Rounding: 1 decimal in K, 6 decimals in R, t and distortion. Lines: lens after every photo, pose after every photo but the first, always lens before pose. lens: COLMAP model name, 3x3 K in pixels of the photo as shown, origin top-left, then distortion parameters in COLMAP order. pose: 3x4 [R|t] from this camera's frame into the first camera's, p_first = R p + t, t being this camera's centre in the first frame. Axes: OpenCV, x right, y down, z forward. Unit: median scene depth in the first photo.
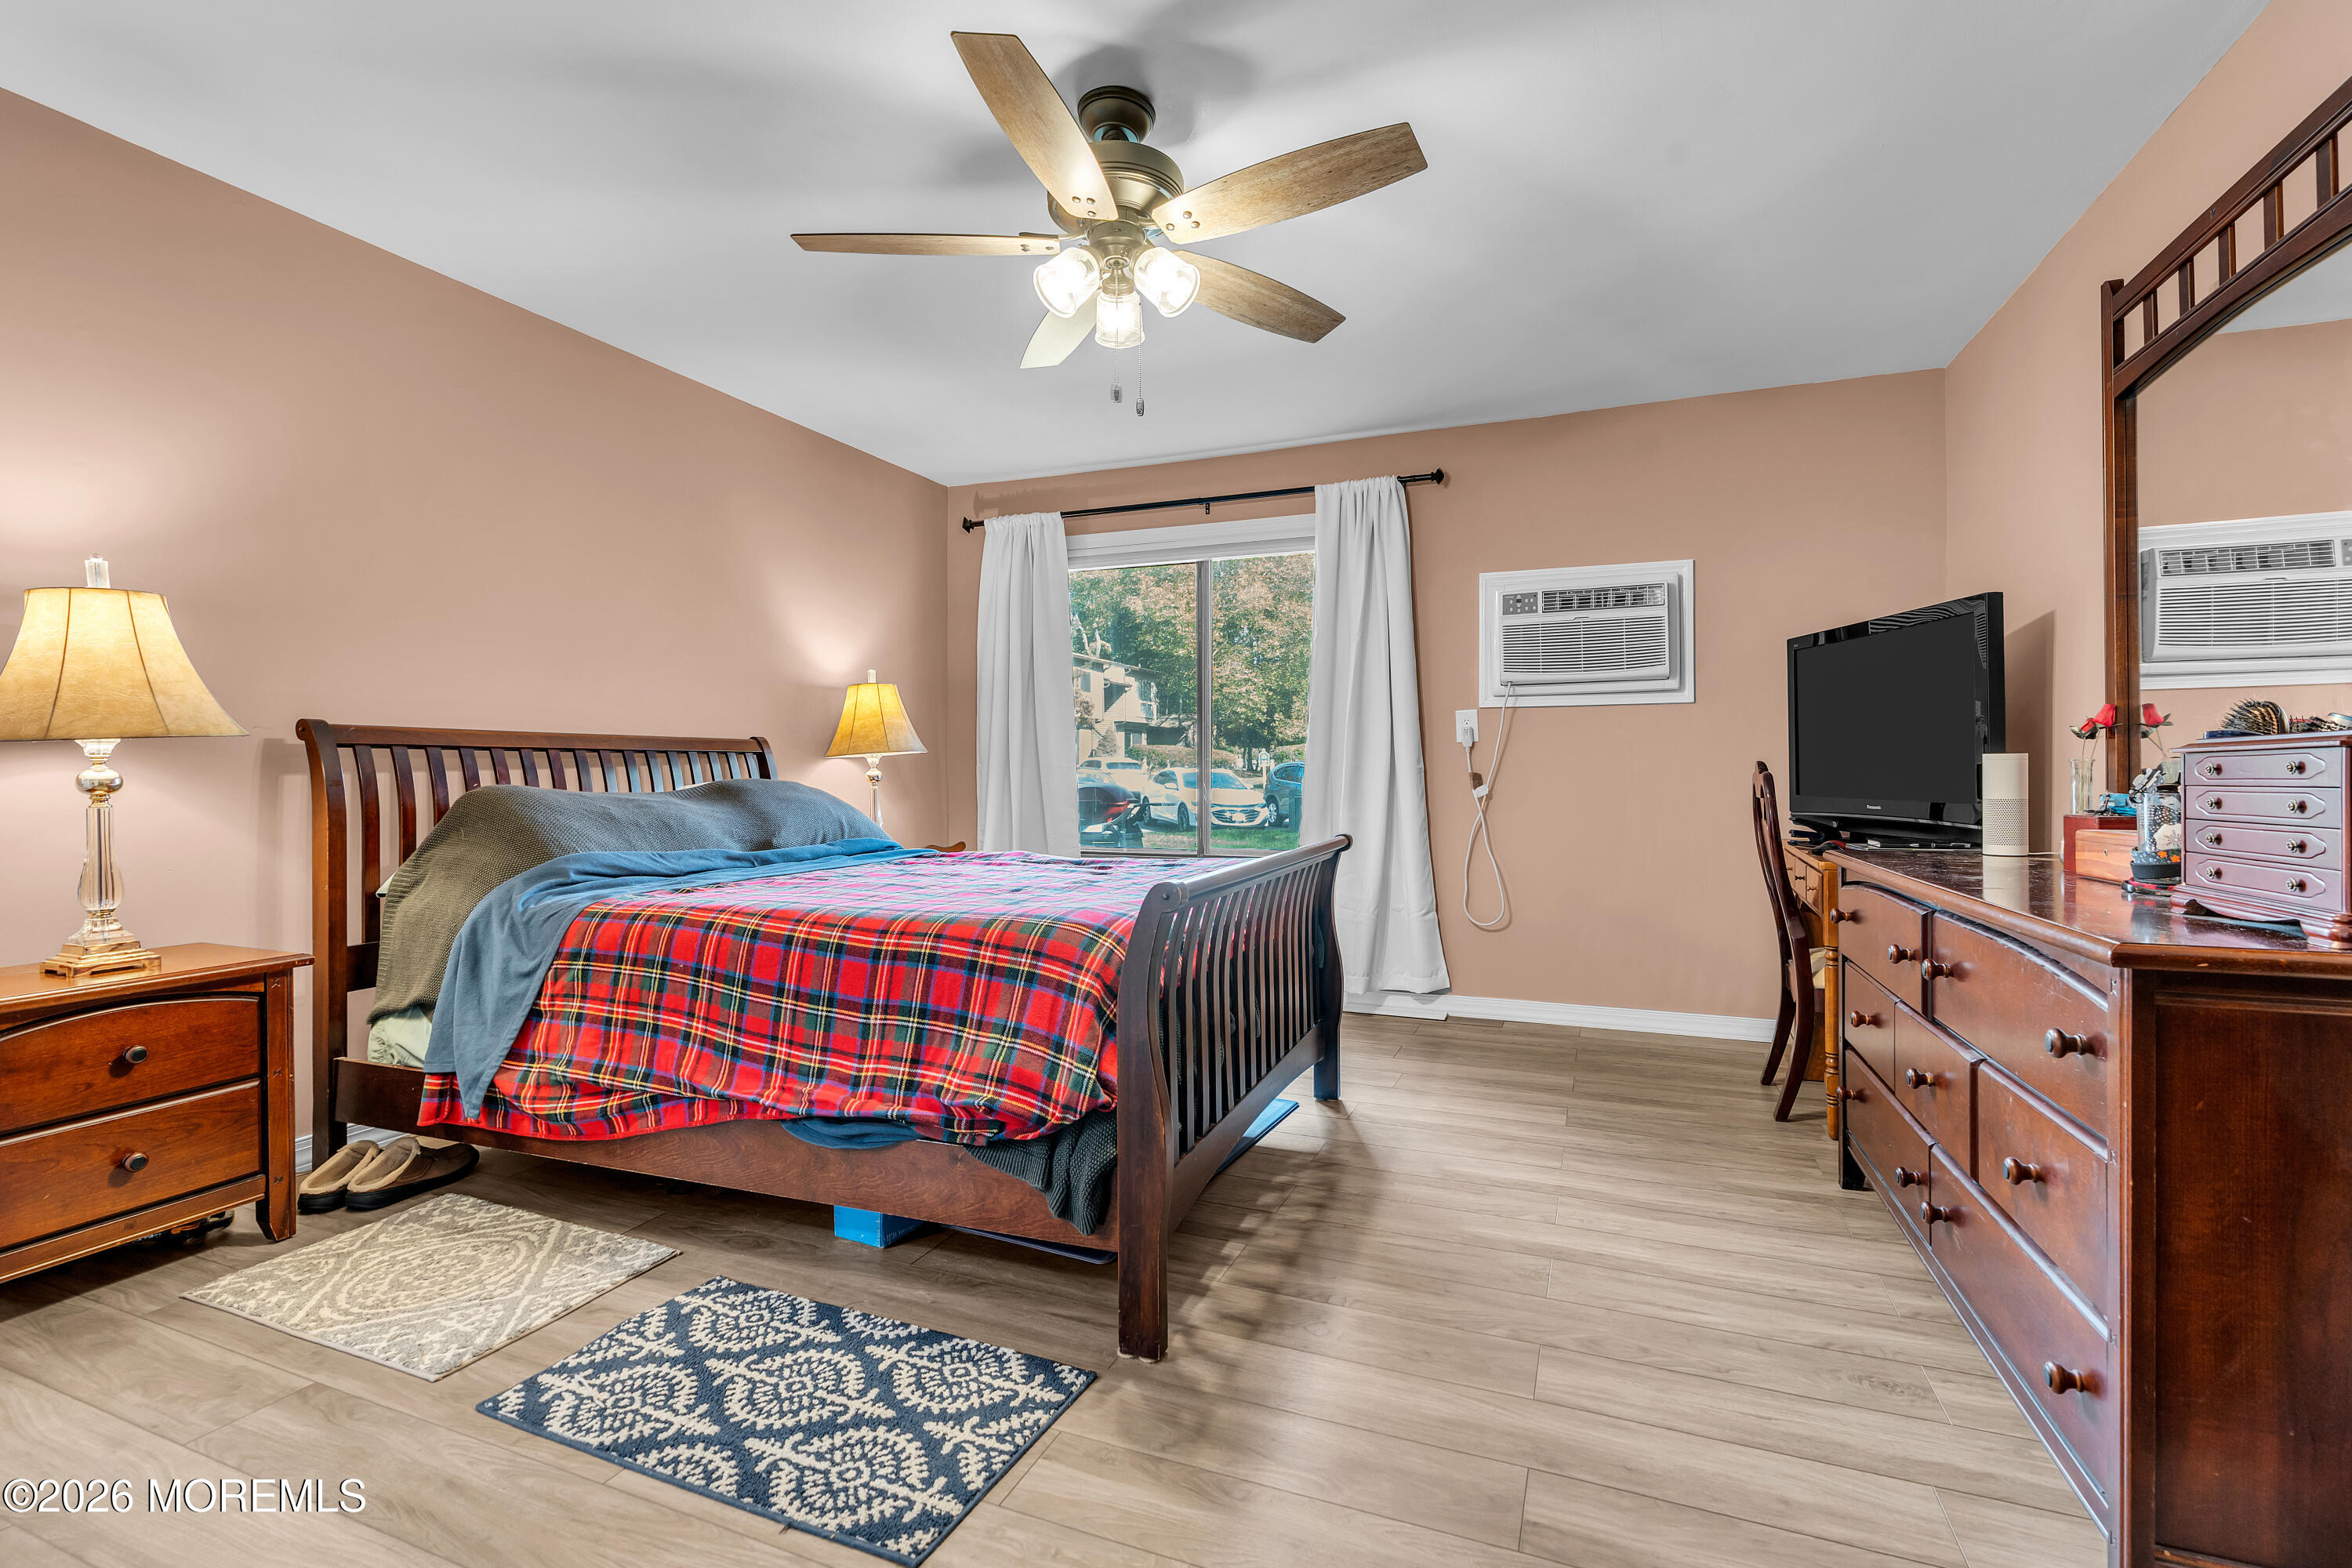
lens RADIAL K [[1056.3, 0, 1172.5], [0, 1056.3, 773.0], [0, 0, 1]] dist [-0.004648, 0.001229]
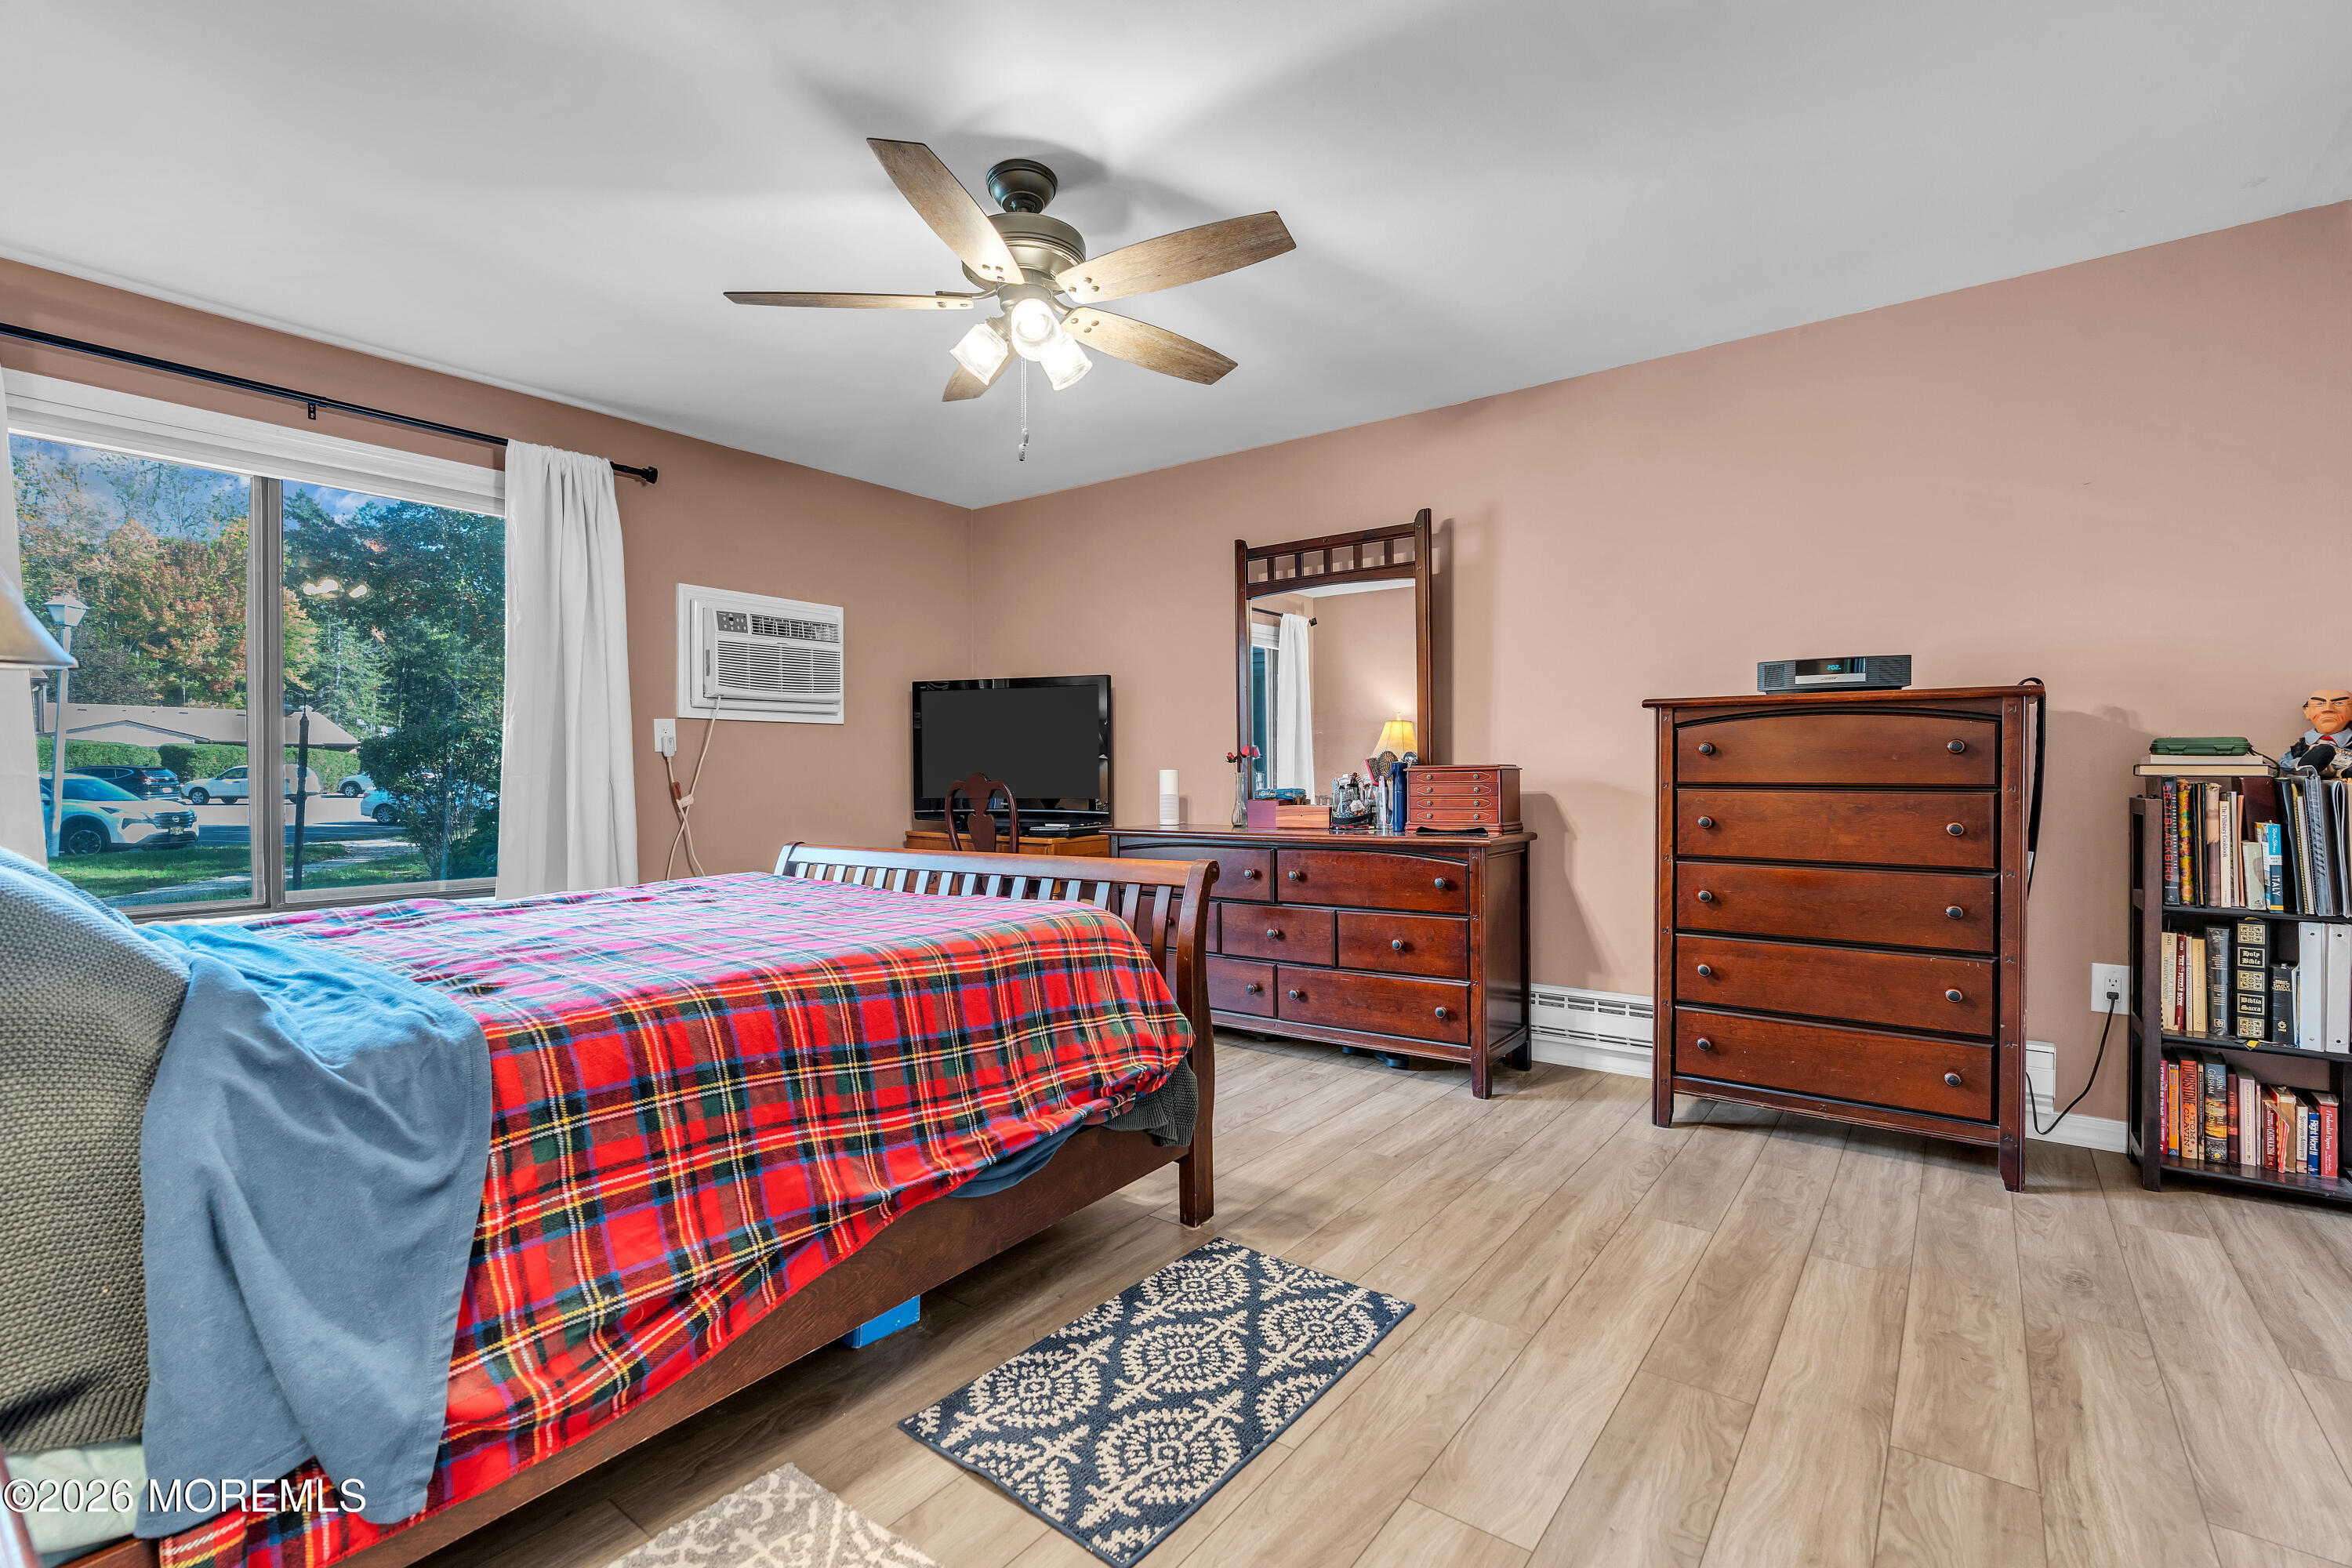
lens RADIAL K [[1056.3, 0, 1175.5], [0, 1056.3, 778.0], [0, 0, 1]] dist [-0.004648, 0.001229]
pose [[0.253371, 0.000165, 0.967369, -1.144083], [0.005655, 0.999983, -0.001651, -0.000590], [-0.967353, 0.005889, 0.253366, 0.603532]]
